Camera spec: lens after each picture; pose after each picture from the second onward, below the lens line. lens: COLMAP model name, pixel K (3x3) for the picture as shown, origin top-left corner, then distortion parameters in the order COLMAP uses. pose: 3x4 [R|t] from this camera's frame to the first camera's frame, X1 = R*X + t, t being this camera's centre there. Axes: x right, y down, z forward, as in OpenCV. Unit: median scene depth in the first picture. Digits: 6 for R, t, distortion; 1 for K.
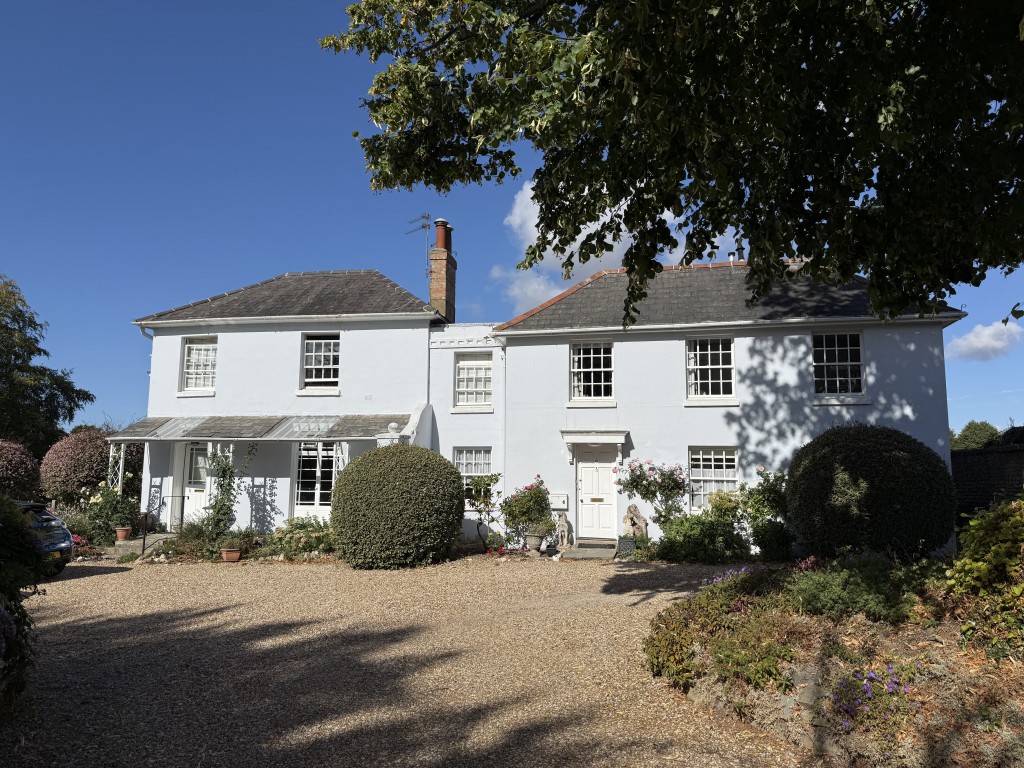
lens RADIAL K [[723.0, 0, 514.2], [0, 723.0, 389.3], [0, 0, 1]] dist [0.011053, -0.006117]
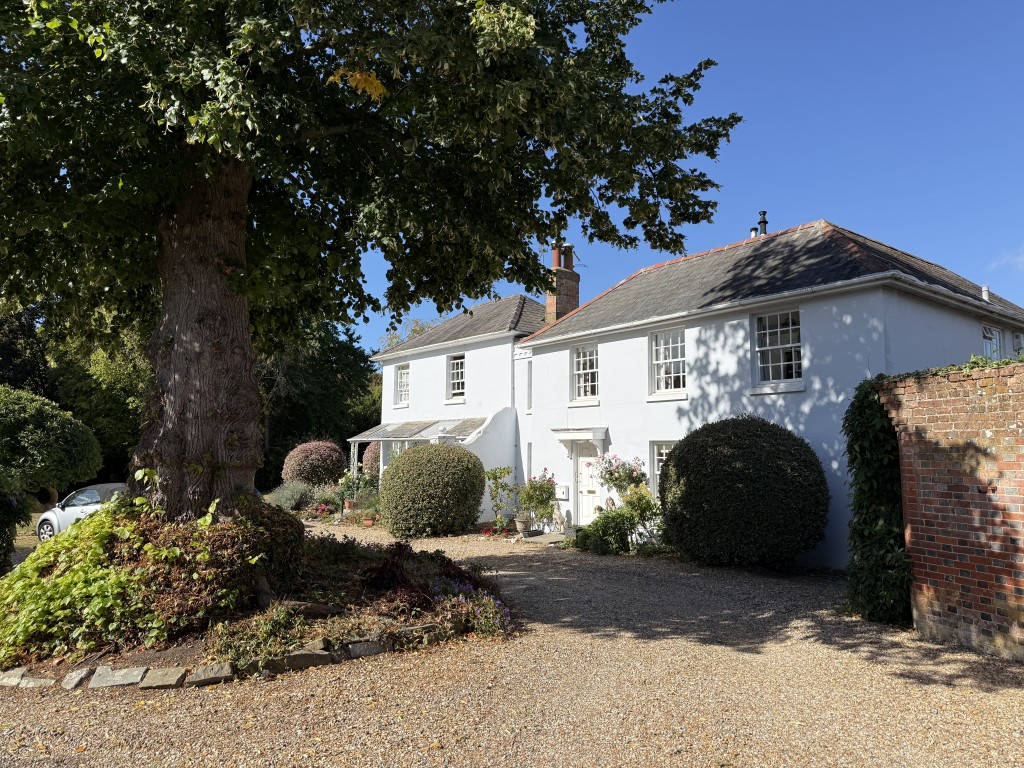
lens RADIAL K [[723.0, 0, 508.5], [0, 723.0, 379.0], [0, 0, 1]] dist [0.011053, -0.006117]
pose [[0.758167, -0.071066, -0.648176, 0.757054], [0.077473, 0.996820, -0.018671, -0.004710], [0.647442, -0.036060, 0.761261, 0.103579]]
